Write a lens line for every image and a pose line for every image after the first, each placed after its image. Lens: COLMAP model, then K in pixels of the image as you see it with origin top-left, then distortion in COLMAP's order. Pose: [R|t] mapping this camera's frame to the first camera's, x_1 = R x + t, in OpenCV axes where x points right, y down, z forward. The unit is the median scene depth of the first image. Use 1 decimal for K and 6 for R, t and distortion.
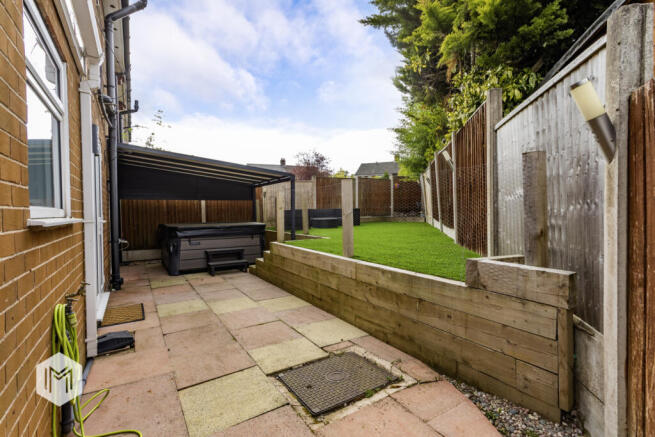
lens RADIAL K [[310.8, 0, 329.4], [0, 310.8, 217.4], [0, 0, 1]] dist [0.003786, 0.003586]
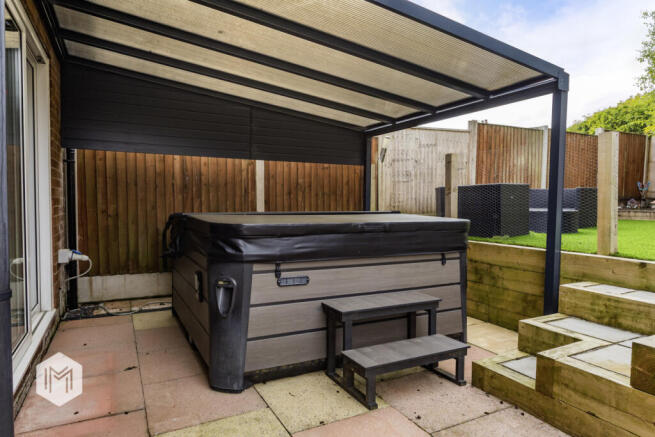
lens RADIAL K [[416.0, 0, 327.9], [0, 416.0, 218.9], [0, 0, 1]] dist [-0.006313, -0.000656]
pose [[0.995655, 0.026640, -0.089228, -0.279181], [-0.024789, 0.999455, 0.021782, 0.011576], [0.089760, -0.019475, 0.995773, 0.466015]]
